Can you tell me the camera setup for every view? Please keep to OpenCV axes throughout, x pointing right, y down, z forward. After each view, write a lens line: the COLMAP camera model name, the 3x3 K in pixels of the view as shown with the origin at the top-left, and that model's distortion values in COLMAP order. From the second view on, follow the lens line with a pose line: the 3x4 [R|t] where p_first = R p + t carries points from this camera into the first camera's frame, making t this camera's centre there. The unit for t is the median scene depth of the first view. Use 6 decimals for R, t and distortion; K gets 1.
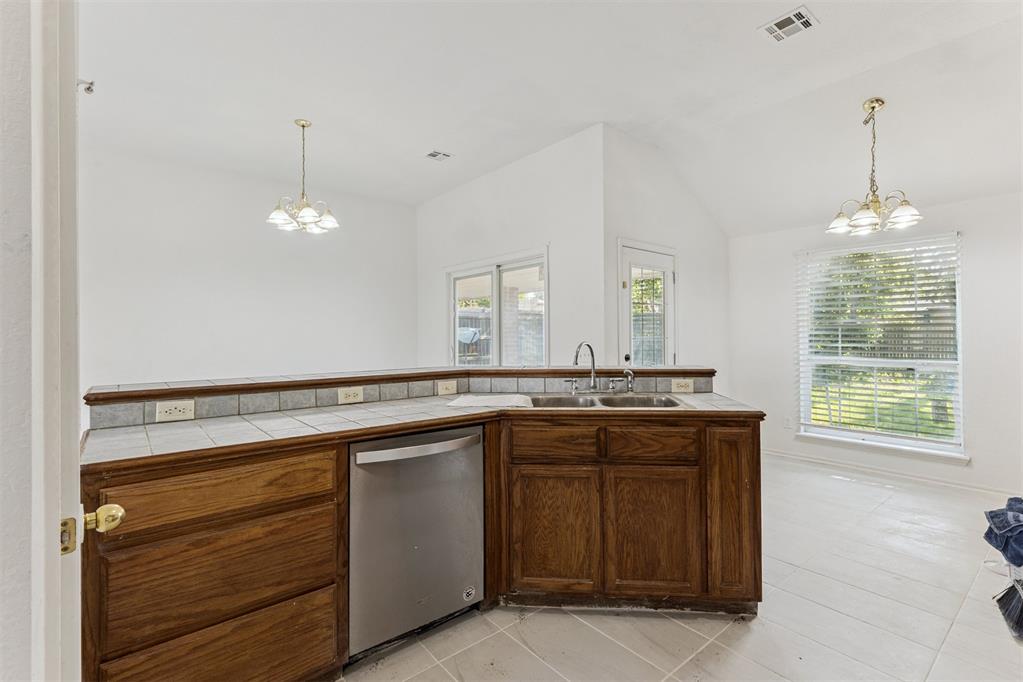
lens RADIAL K [[467.2, 0, 515.6], [0, 467.2, 334.2], [0, 0, 1]] dist [0.003189, 0.000239]
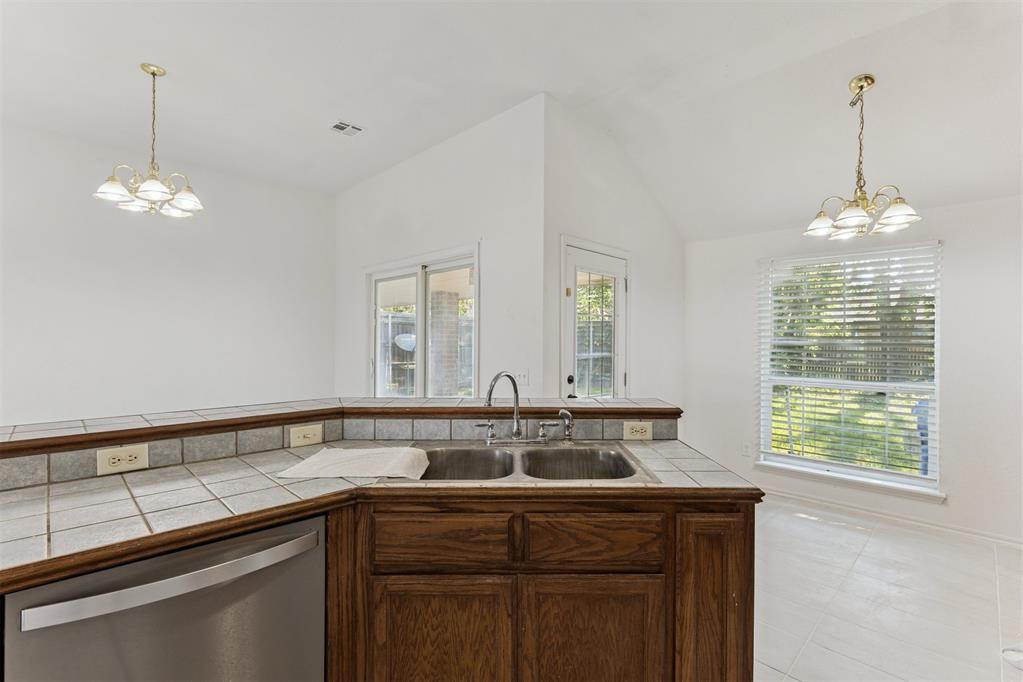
lens RADIAL K [[460.9, 0, 510.0], [0, 460.9, 344.6], [0, 0, 1]] dist [-0.002922, -0.000244]
pose [[0.996062, 0.011771, 0.087869, 0.091635], [-0.012757, 0.999862, 0.010664, -0.030266], [-0.087732, -0.011742, 0.996075, 0.297291]]
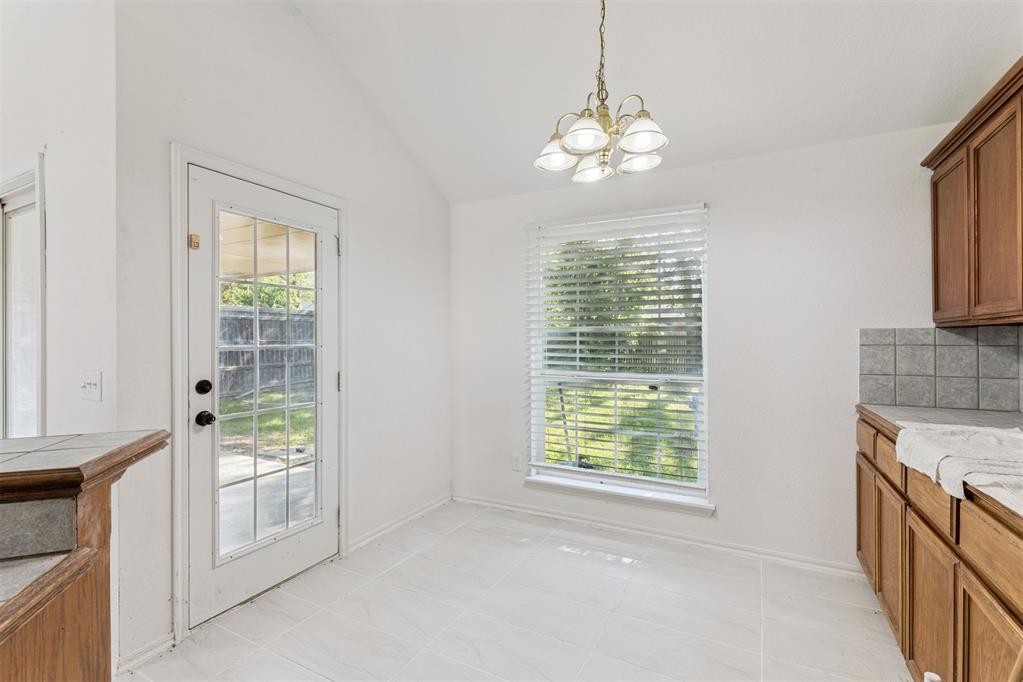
lens RADIAL K [[460.9, 0, 510.0], [0, 460.9, 344.6], [0, 0, 1]] dist [-0.002922, -0.000244]
pose [[0.925269, -0.001043, 0.379310, 0.557451], [-0.003923, 0.999916, 0.012319, -0.003945], [-0.379291, -0.012887, 0.925188, 0.642355]]
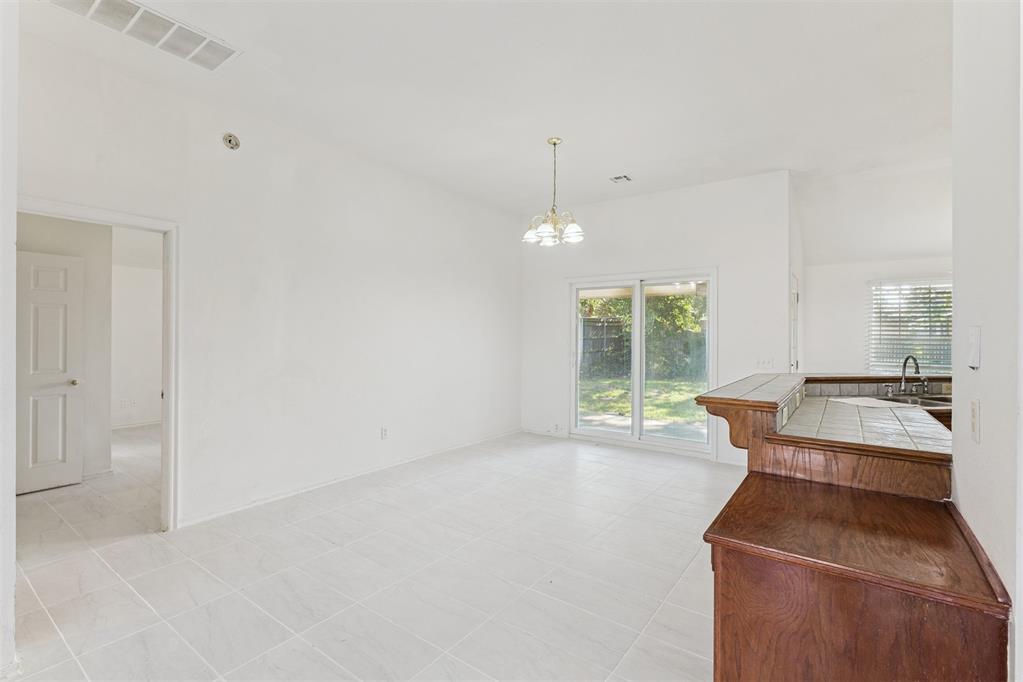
lens RADIAL K [[463.3, 0, 507.4], [0, 463.3, 335.3], [0, 0, 1]] dist [0.003321, 0.000420]
pose [[0.970611, 0.013984, 0.240247, -1.184534], [-0.014240, 0.999898, -0.000672, -0.021298], [-0.240232, -0.002768, 0.970712, 0.024503]]
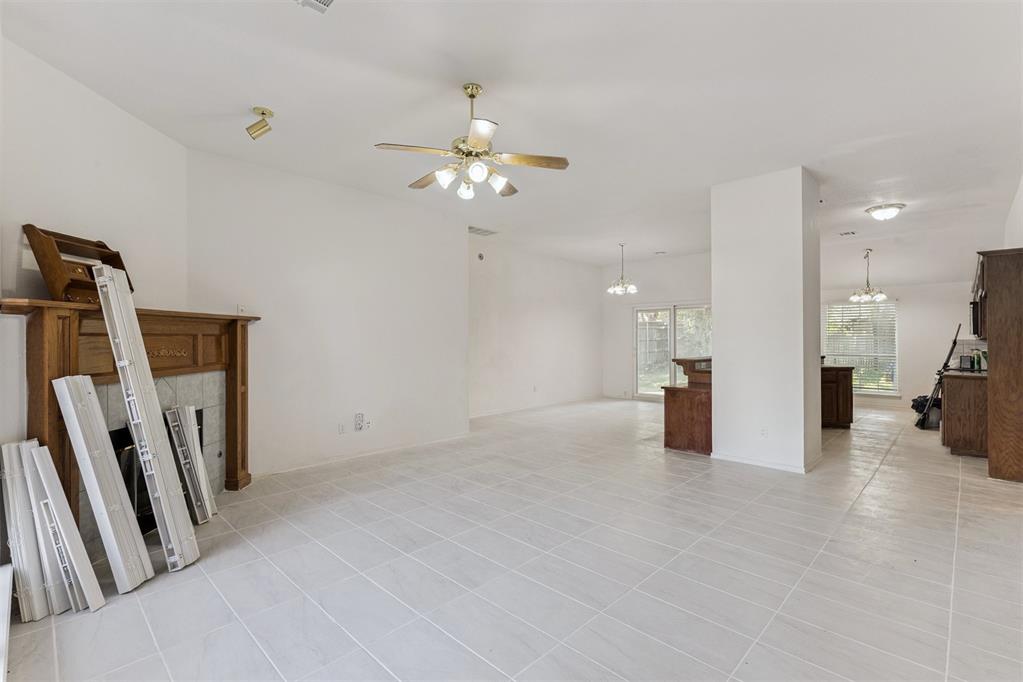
lens RADIAL K [[465.4, 0, 511.0], [0, 465.4, 338.2], [0, 0, 1]] dist [0.000134, -0.000033]
pose [[0.994049, 0.002963, 0.108891, -1.772305], [-0.003042, 0.999995, 0.000555, -0.025856], [-0.108888, -0.000883, 0.994054, -1.596424]]
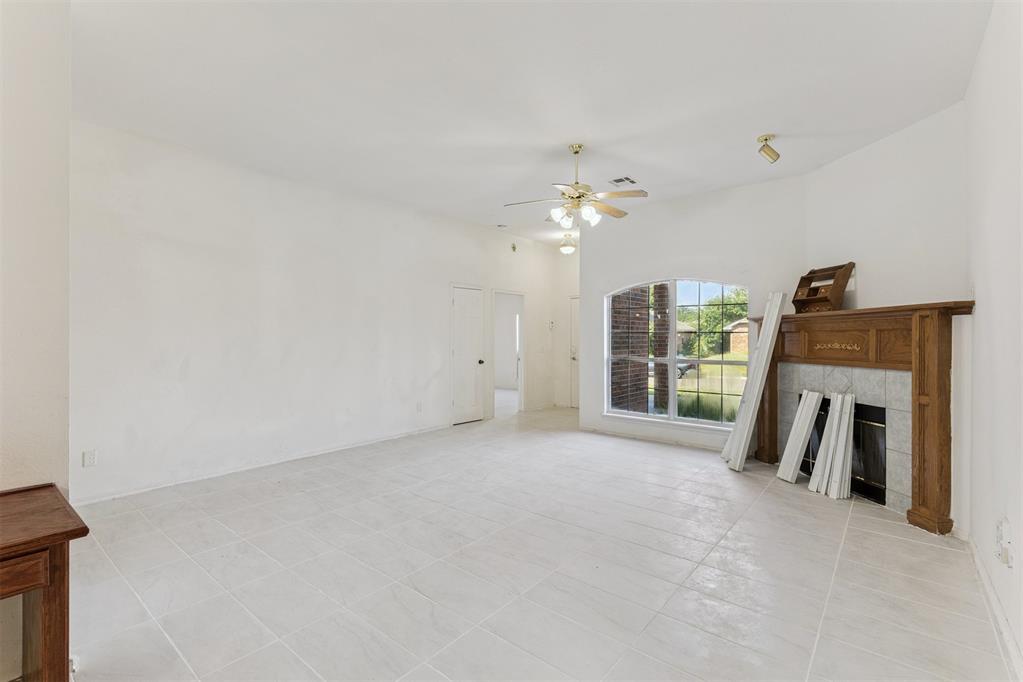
lens RADIAL K [[463.3, 0, 507.4], [0, 463.3, 335.3], [0, 0, 1]] dist [0.003321, 0.000420]
pose [[-0.983000, 0.004994, -0.183540, -1.218810], [0.005590, 0.999981, -0.002732, -0.018748], [0.183523, -0.003712, -0.983008, 1.099516]]
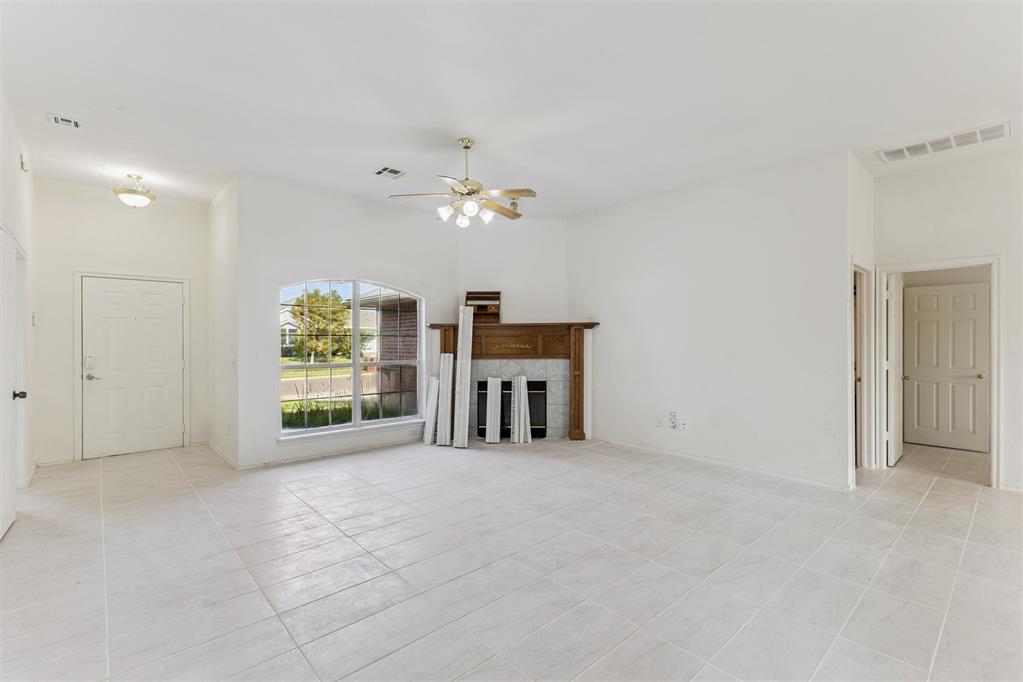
lens RADIAL K [[462.4, 0, 515.1], [0, 462.4, 340.7], [0, 0, 1]] dist [0.003051, 0.000444]
pose [[0.048150, 0.008773, -0.998802, -0.225063], [0.001977, 0.999959, 0.008879, -0.028059], [0.998838, -0.002402, 0.048131, -0.319605]]
